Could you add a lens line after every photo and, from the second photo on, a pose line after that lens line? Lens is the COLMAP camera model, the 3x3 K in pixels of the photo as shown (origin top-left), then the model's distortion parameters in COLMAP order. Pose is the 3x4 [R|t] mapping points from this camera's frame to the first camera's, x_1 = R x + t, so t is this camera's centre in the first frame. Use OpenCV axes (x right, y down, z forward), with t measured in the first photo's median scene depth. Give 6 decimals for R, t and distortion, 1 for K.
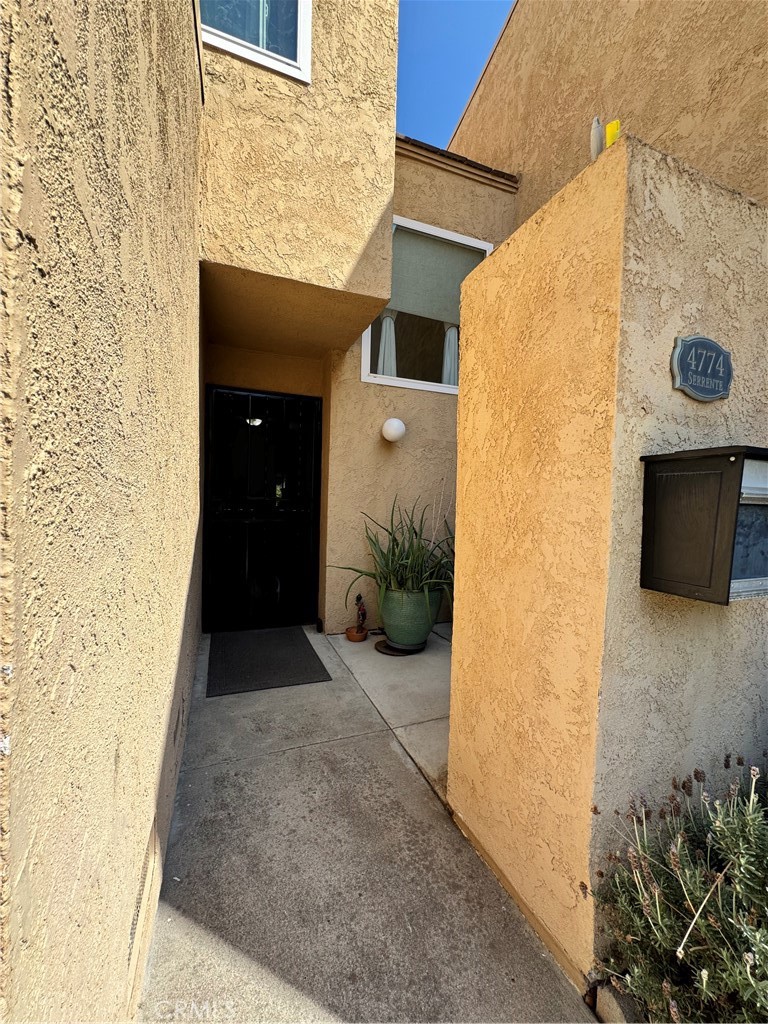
lens RADIAL K [[410.6, 0, 384.0], [0, 410.6, 512.0], [0, 0, 1]] dist [-0.000374, -0.000154]
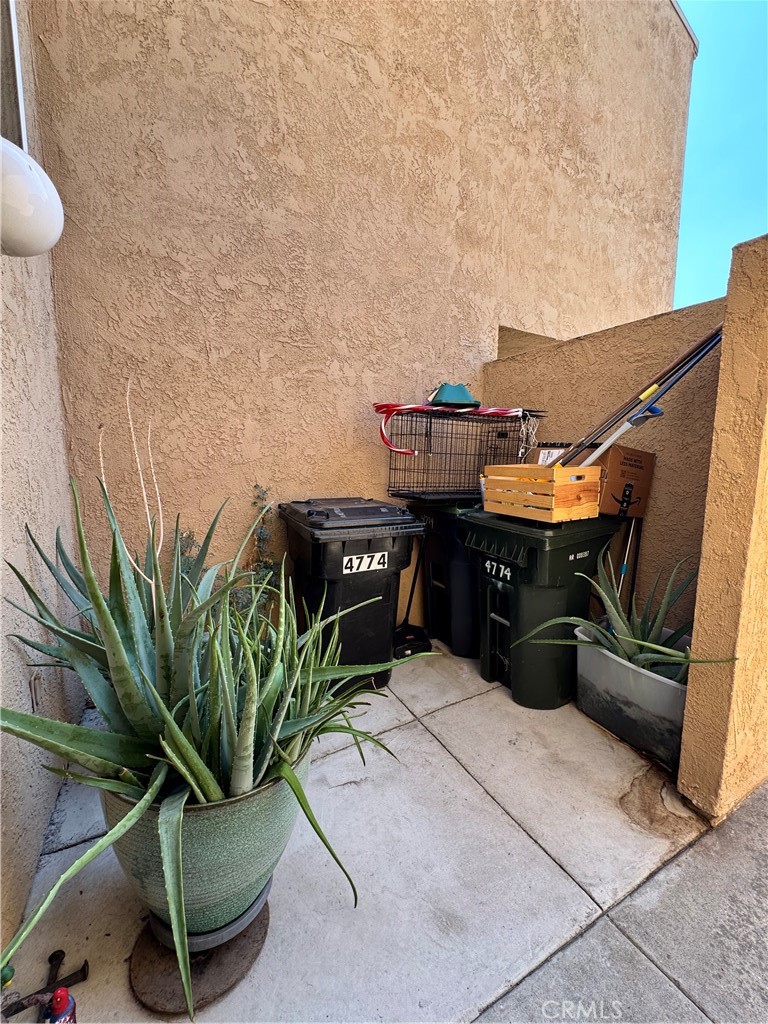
lens RADIAL K [[410.6, 0, 384.0], [0, 410.6, 512.0], [0, 0, 1]] dist [-0.000374, -0.000154]
pose [[-0.125155, -0.146676, 0.981235, -0.390007], [0.012442, 0.988702, 0.149379, -0.088724], [-0.992059, 0.030905, -0.121916, 1.275670]]
